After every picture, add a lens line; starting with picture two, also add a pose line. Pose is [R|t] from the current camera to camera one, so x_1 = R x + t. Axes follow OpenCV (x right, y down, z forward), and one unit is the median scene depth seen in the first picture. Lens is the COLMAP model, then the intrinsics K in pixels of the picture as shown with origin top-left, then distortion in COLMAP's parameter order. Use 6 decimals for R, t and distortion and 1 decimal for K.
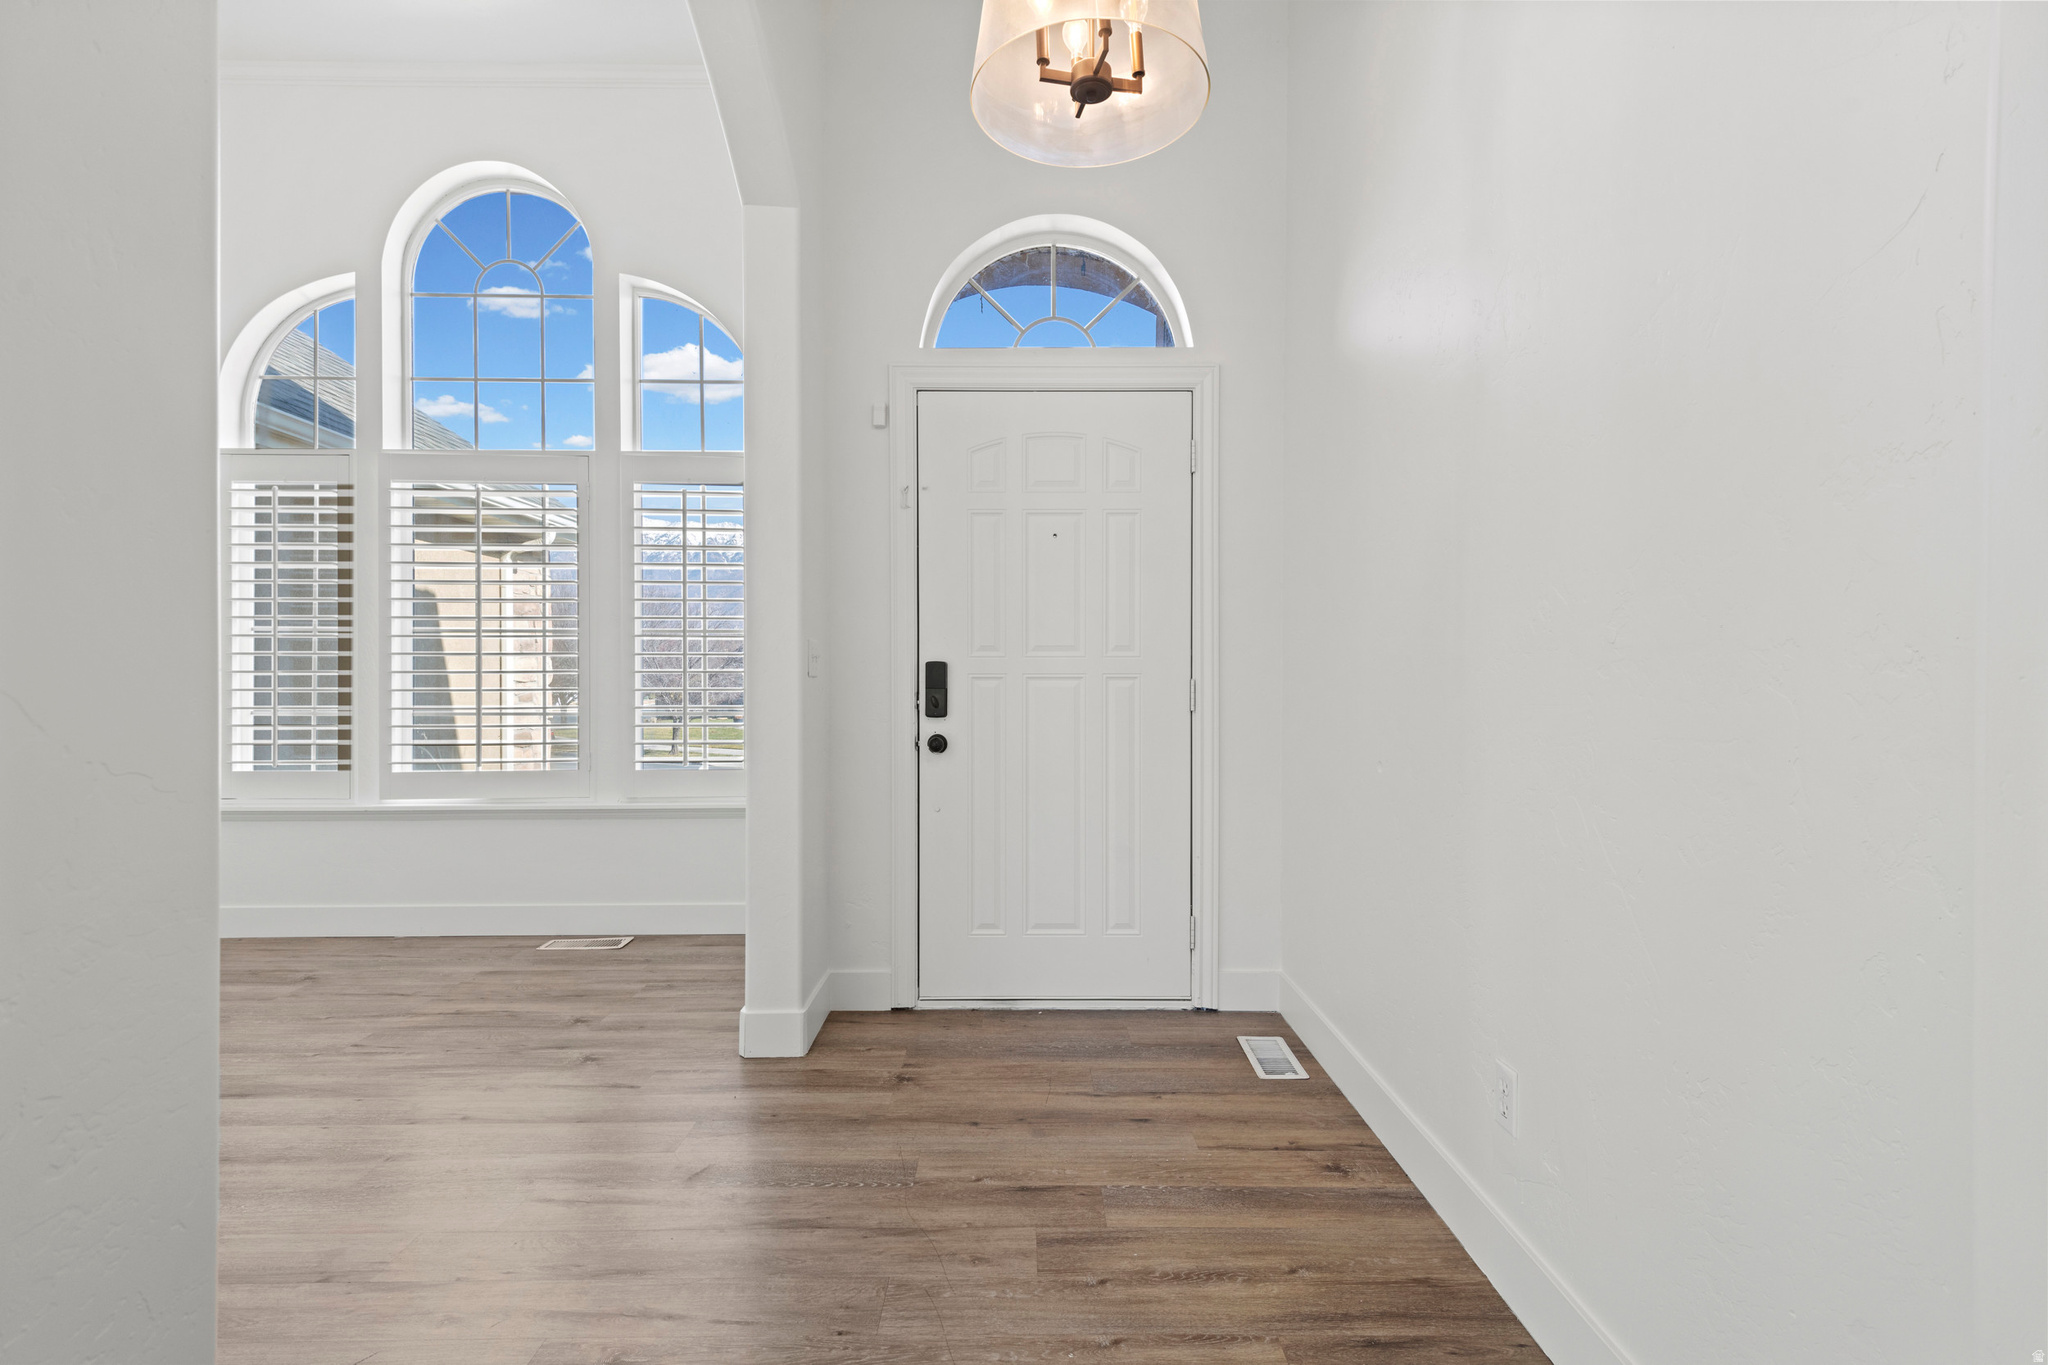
lens RADIAL K [[918.0, 0, 1024.0], [0, 918.0, 682.5], [0, 0, 1]] dist [0.036221, -0.021109]
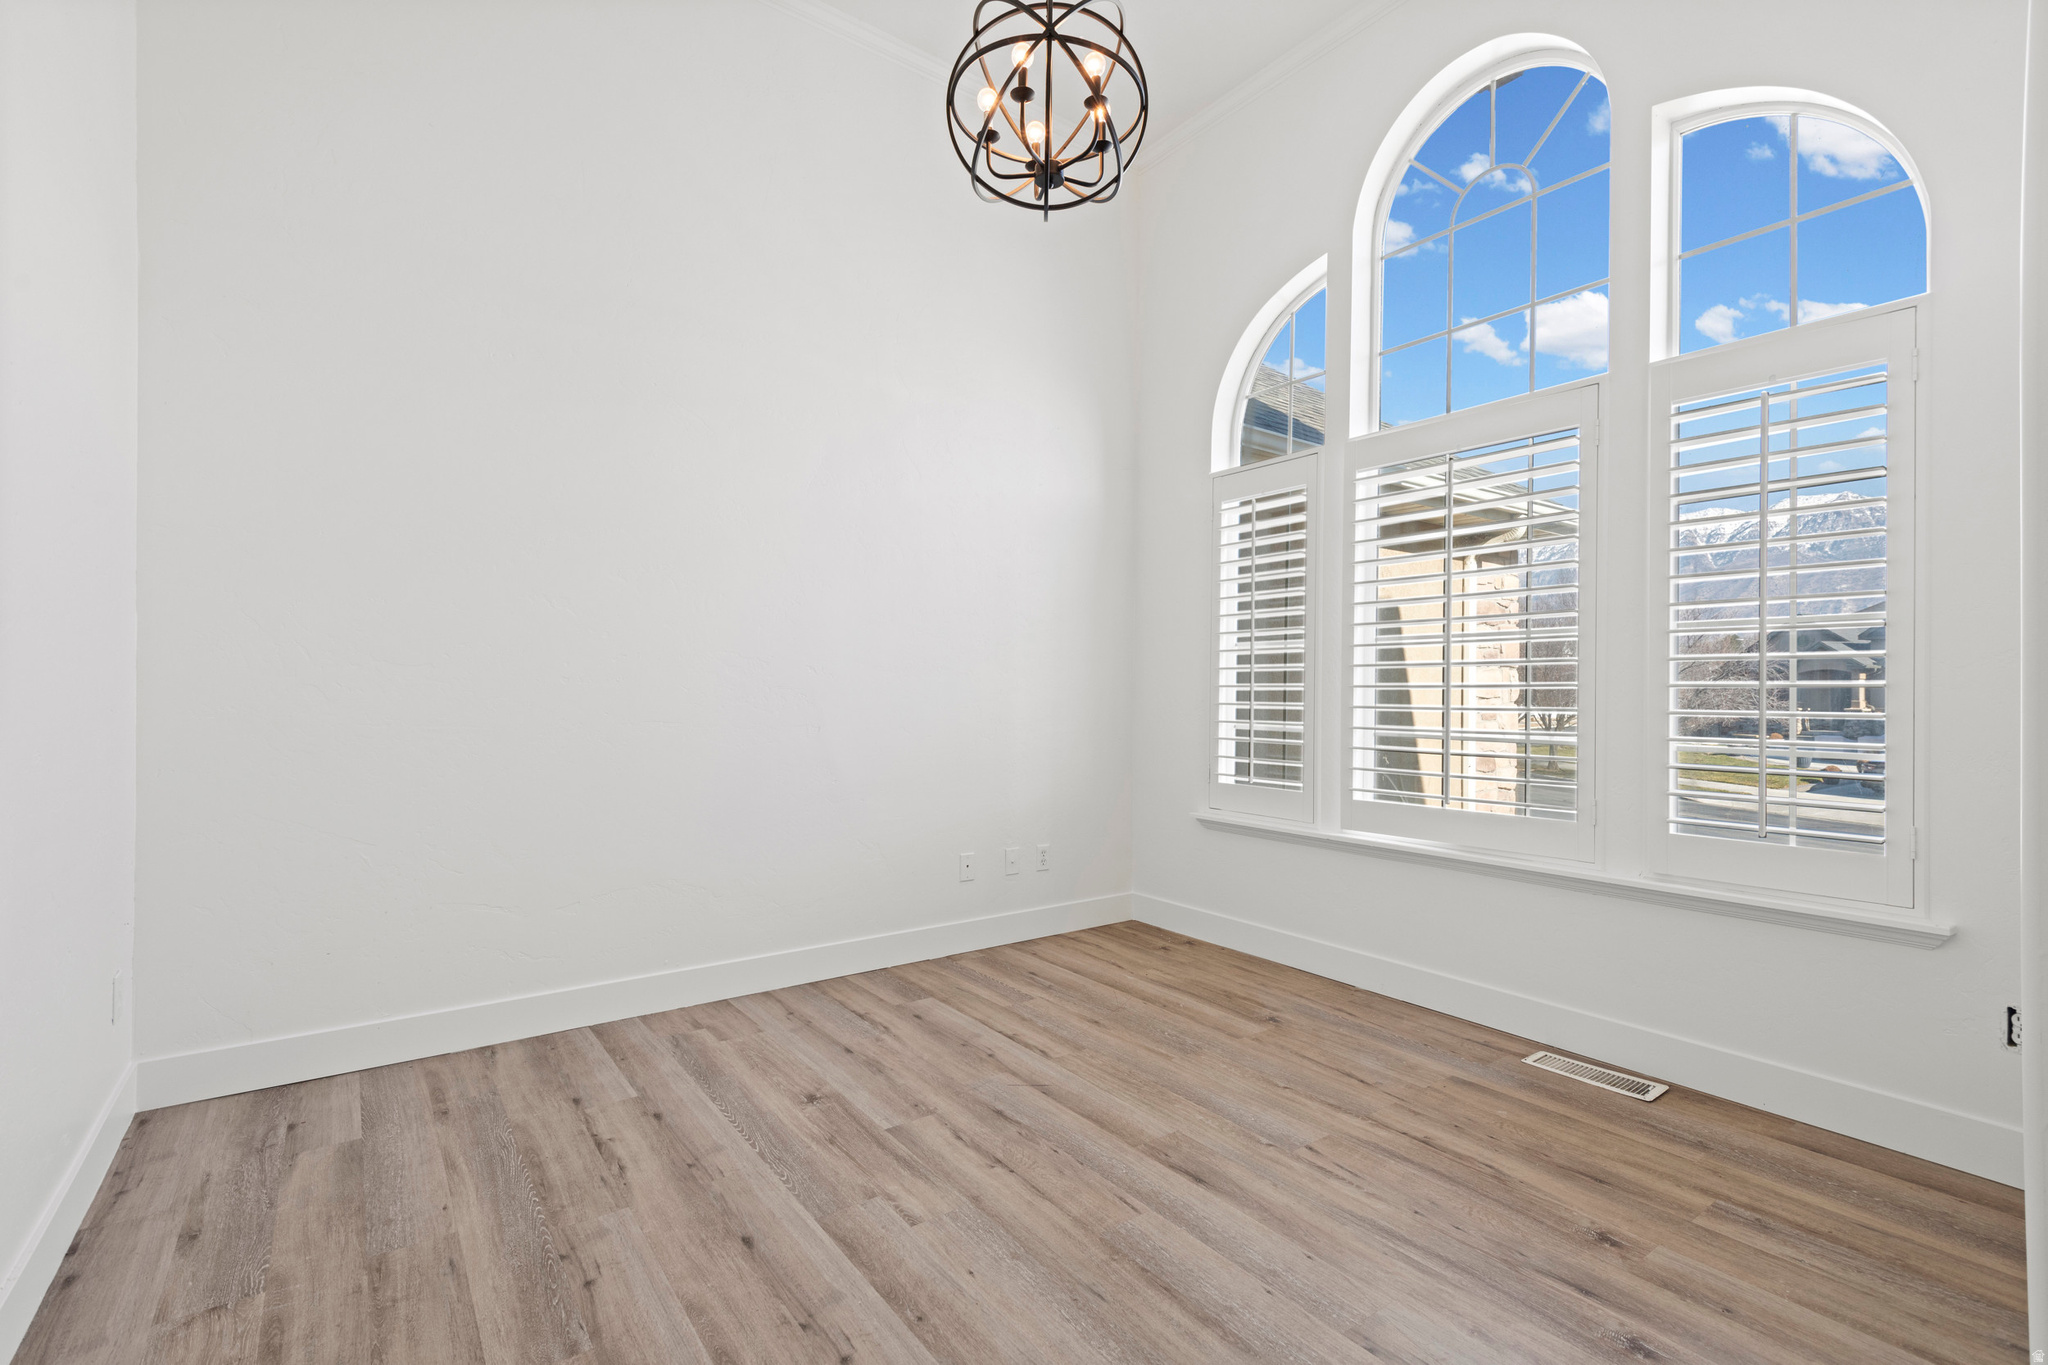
lens RADIAL K [[920.7, 0, 1026.3], [0, 920.7, 689.2], [0, 0, 1]] dist [0.035202, -0.022650]
pose [[0.587058, 0.002808, -0.809540, -0.157312], [-0.012111, 0.999913, -0.005314, -0.000488], [0.809454, 0.012924, 0.587041, 0.240511]]
